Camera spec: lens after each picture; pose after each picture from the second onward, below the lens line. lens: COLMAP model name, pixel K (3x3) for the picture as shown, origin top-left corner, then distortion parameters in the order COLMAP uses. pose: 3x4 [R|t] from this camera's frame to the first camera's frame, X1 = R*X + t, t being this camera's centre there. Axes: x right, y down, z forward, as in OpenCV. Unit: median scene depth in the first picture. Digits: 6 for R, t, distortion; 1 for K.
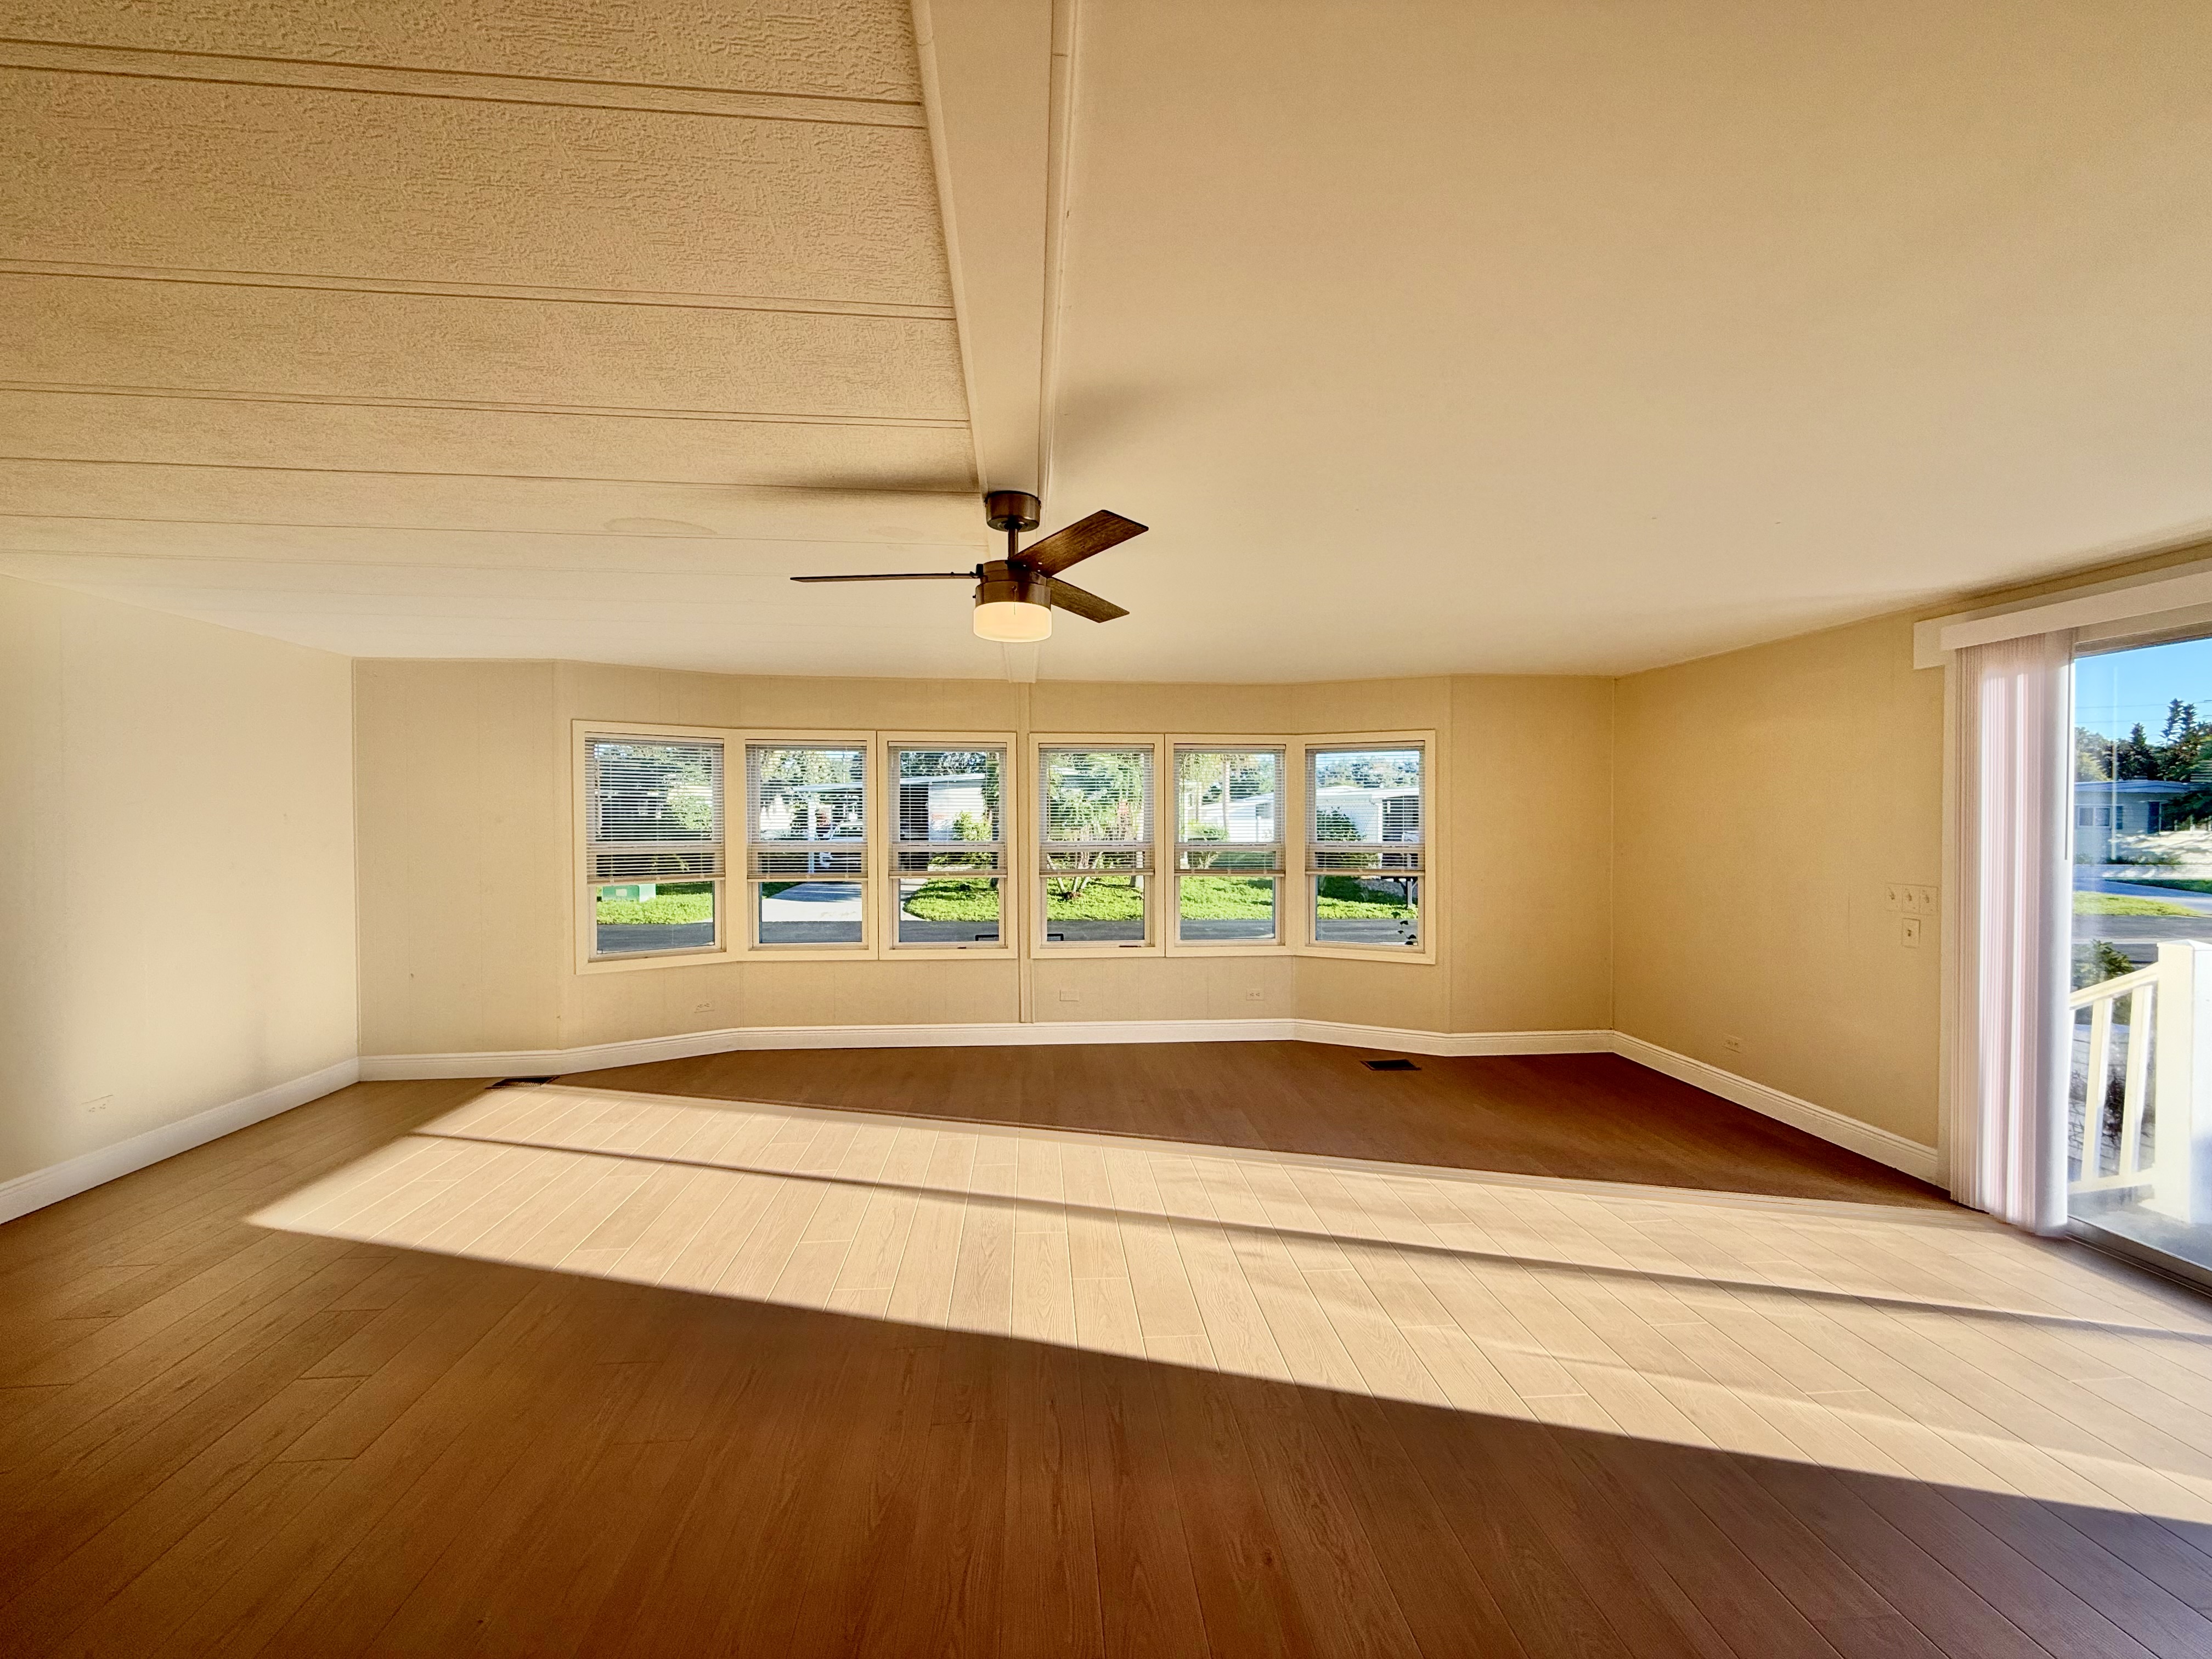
lens RADIAL K [[879.6, 0, 1113.0], [0, 879.6, 827.5], [0, 0, 1]] dist [-0.000686, 0.000888]
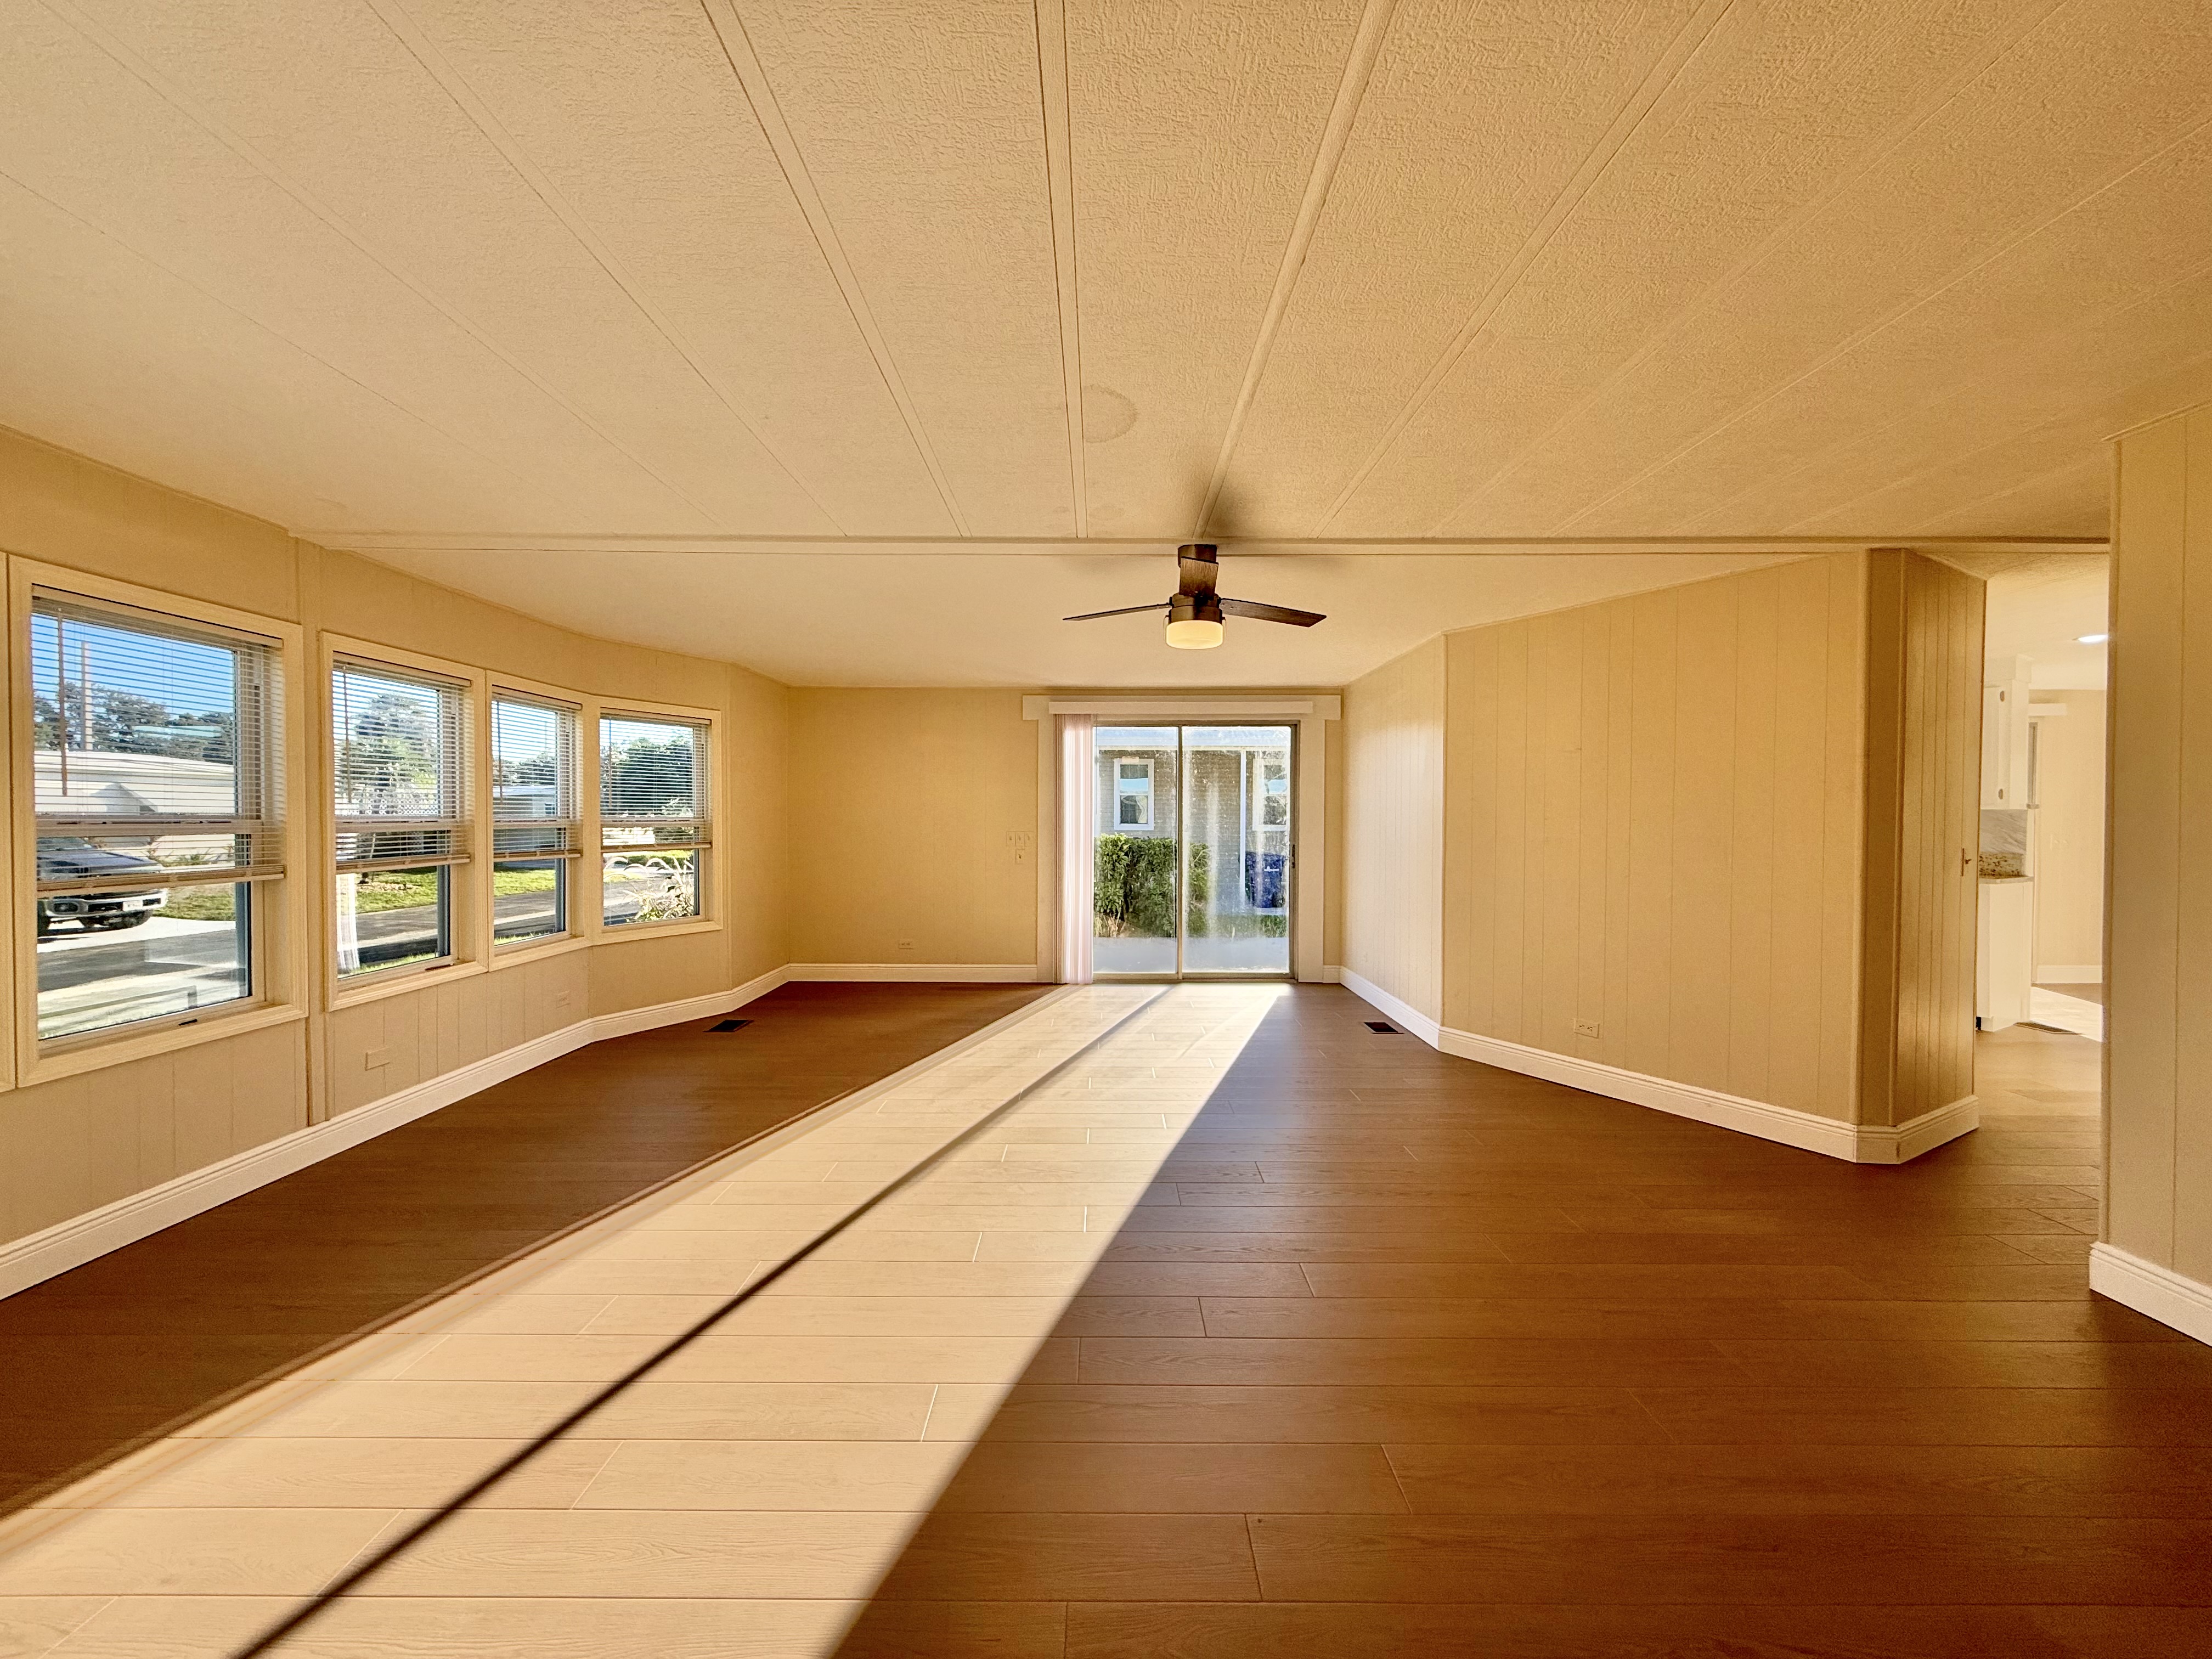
lens RADIAL K [[879.6, 0, 1113.1], [0, 879.6, 833.5], [0, 0, 1]] dist [-0.000686, 0.000888]
pose [[0.069941, -0.015459, 0.997431, -0.885490], [0.014641, 0.999788, 0.014469, 0.038485], [-0.997444, 0.013591, 0.070153, 0.595134]]
